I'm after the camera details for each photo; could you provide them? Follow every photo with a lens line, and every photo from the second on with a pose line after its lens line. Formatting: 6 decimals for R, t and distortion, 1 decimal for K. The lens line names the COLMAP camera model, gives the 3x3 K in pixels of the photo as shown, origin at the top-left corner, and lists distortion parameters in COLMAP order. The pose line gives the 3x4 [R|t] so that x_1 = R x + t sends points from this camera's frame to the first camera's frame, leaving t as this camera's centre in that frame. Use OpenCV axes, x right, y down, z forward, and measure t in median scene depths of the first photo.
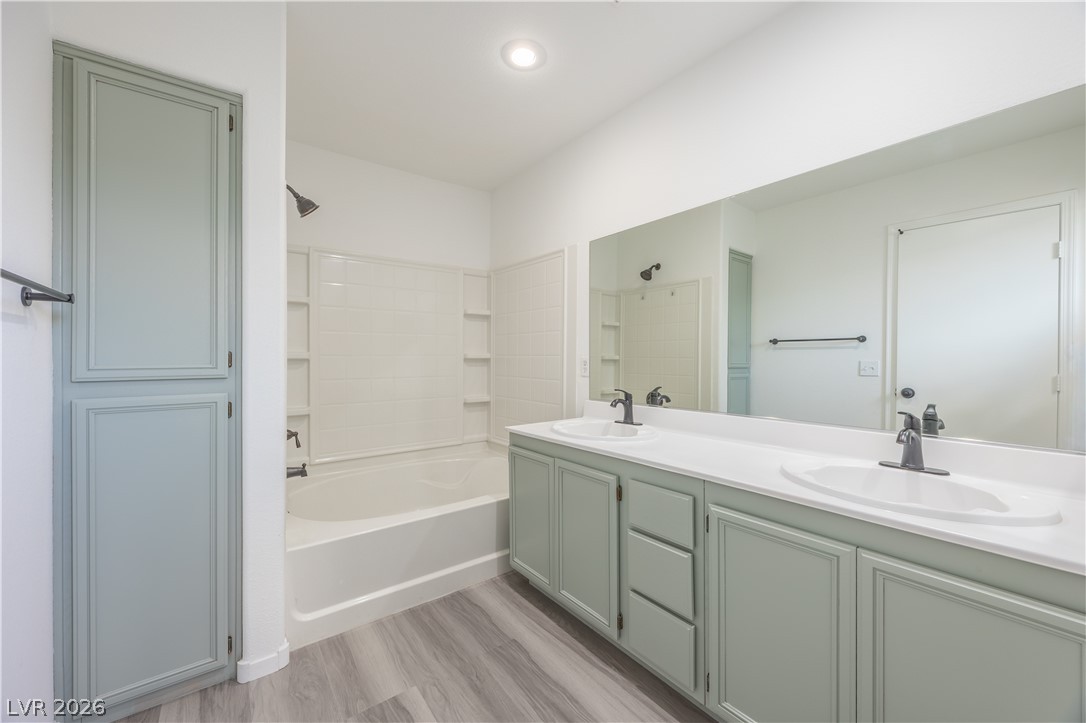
lens RADIAL K [[420.0, 0, 539.8], [0, 420.0, 358.1], [0, 0, 1]] dist [-0.001651, -0.000162]
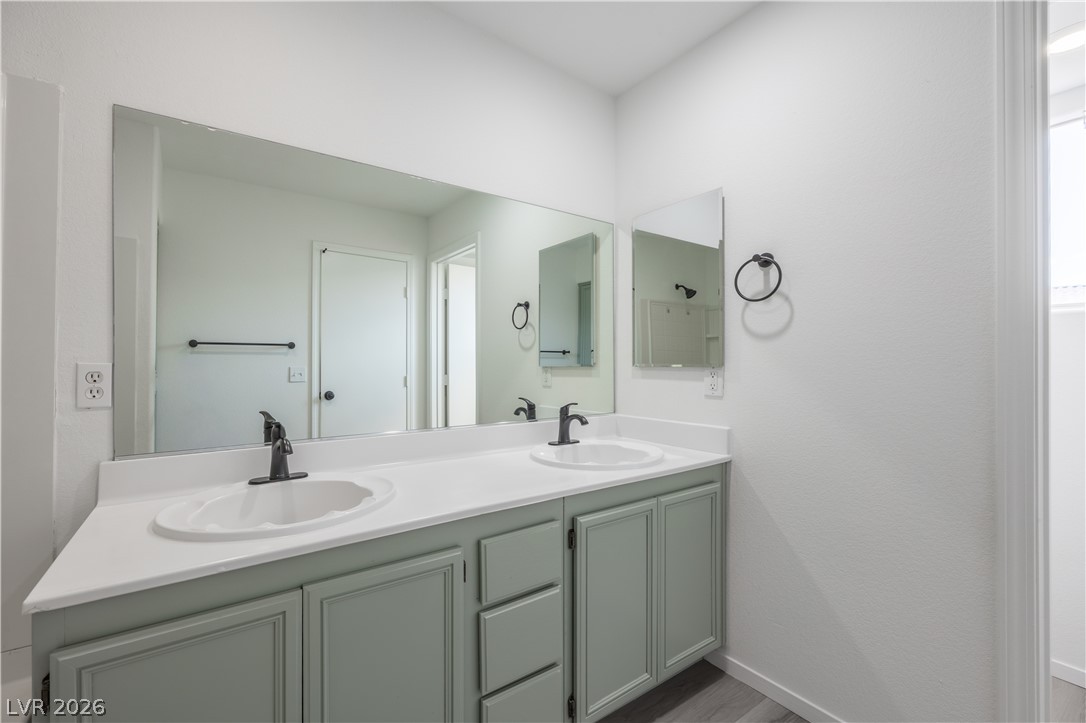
lens RADIAL K [[420.0, 0, 536.9], [0, 420.0, 362.5], [0, 0, 1]] dist [-0.001651, -0.000162]
pose [[0.084914, 0.002997, 0.996384, -0.187315], [0.000722, 0.999995, -0.003069, -0.001207], [-0.996388, 0.000980, 0.084912, 0.339800]]
